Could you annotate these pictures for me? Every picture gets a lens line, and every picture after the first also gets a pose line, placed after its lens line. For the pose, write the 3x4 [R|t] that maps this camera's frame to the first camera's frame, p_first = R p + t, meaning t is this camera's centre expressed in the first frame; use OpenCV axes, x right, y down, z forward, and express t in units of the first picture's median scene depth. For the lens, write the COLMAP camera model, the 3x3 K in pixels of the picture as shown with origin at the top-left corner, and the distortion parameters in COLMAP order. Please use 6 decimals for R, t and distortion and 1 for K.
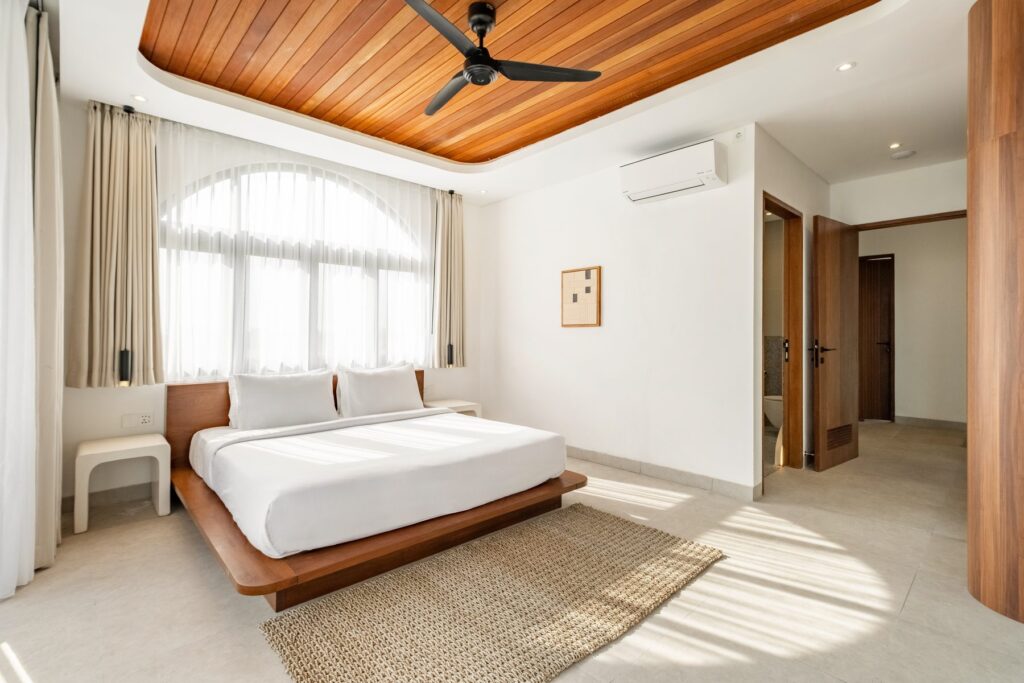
lens RADIAL K [[456.4, 0, 508.1], [0, 456.4, 335.2], [0, 0, 1]] dist [0.002783, 0.002059]
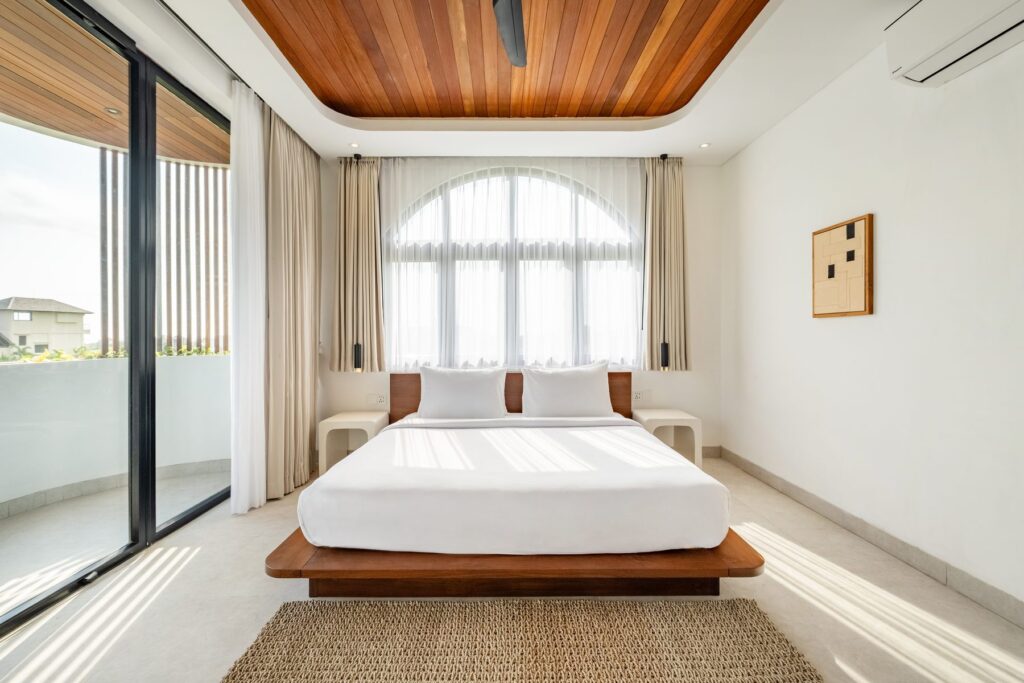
lens RADIAL K [[456.4, 0, 510.1], [0, 456.4, 331.3], [0, 0, 1]] dist [0.002783, 0.002059]
pose [[0.746829, -0.005260, -0.664995, 0.247178], [0.005929, 0.999982, -0.001251, -0.000093], [0.664989, -0.003008, 0.746847, 0.239787]]
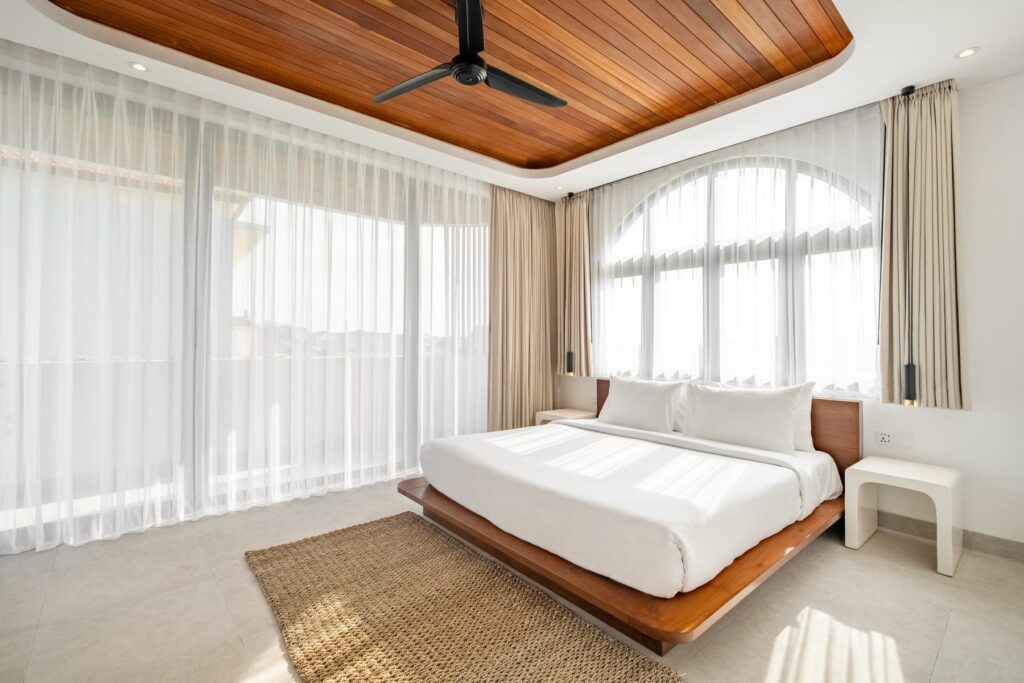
lens RADIAL K [[456.4, 0, 516.8], [0, 456.4, 343.6], [0, 0, 1]] dist [0.002783, 0.002059]
pose [[-0.009707, 0.014322, -0.999850, 0.513447], [-0.000231, 0.999897, 0.014325, -0.014300], [0.999953, 0.000370, -0.009702, 0.615002]]
